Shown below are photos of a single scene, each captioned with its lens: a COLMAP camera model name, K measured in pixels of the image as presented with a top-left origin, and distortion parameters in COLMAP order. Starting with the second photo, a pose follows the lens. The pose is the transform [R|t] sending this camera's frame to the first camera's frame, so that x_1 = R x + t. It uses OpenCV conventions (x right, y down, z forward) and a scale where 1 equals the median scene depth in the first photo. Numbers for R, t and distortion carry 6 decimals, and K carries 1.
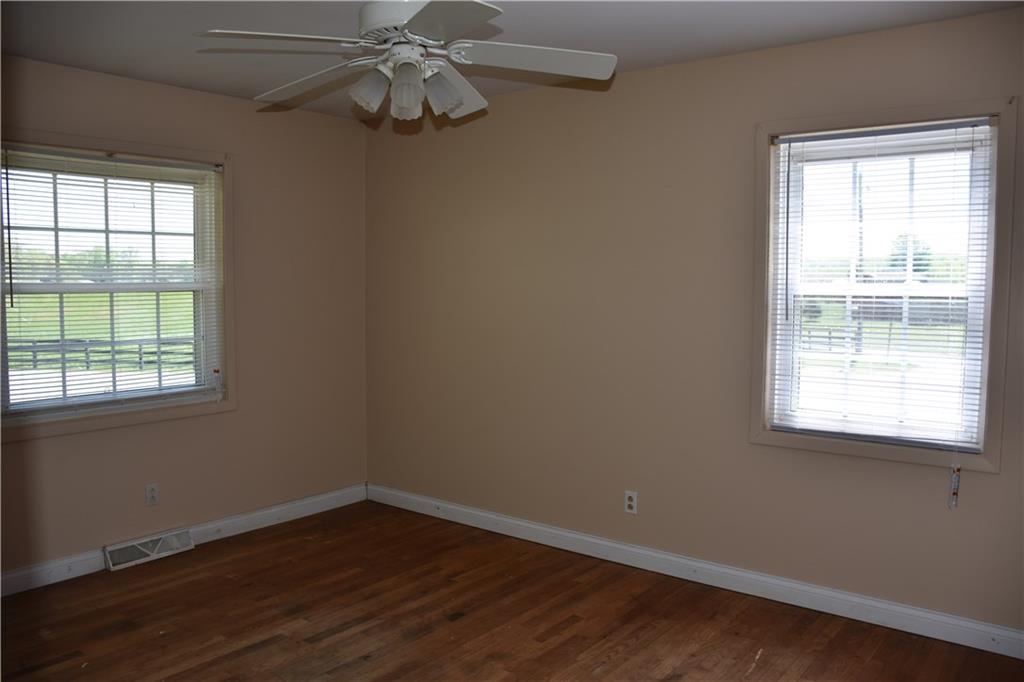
lens RADIAL K [[787.5, 0, 519.5], [0, 787.5, 344.6], [0, 0, 1]] dist [-0.150439, 0.100643]
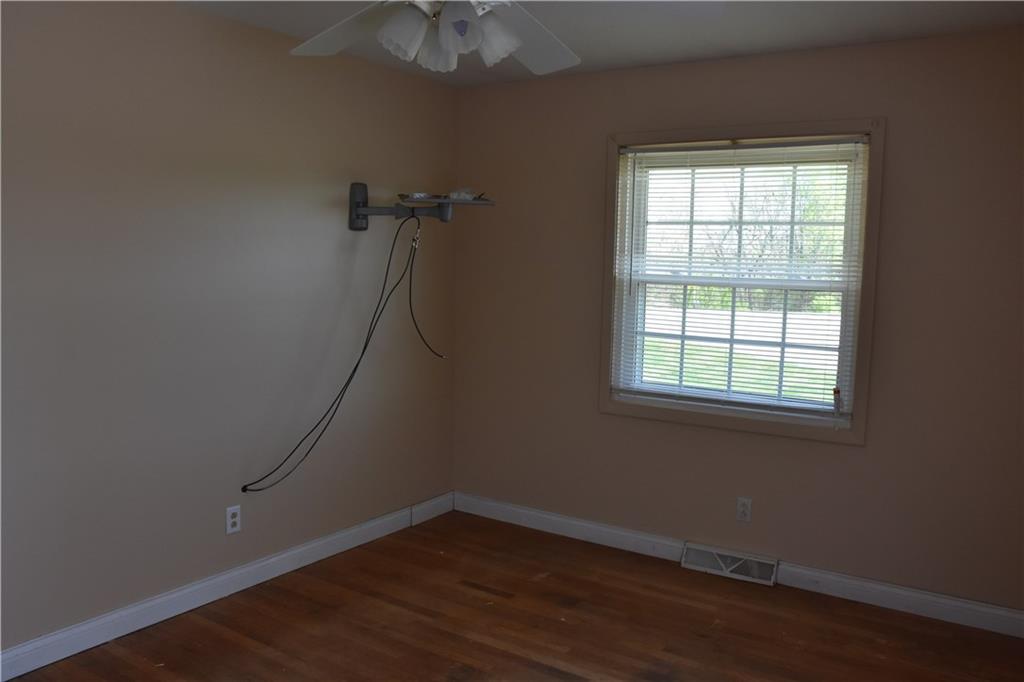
lens RADIAL K [[787.5, 0, 519.5], [0, 787.5, 344.6], [0, 0, 1]] dist [-0.150439, 0.100643]
pose [[0.090979, 0.099183, -0.990901, 0.430586], [-0.105499, 0.990389, 0.089446, -0.059111], [0.990249, 0.096401, 0.100568, 0.674197]]
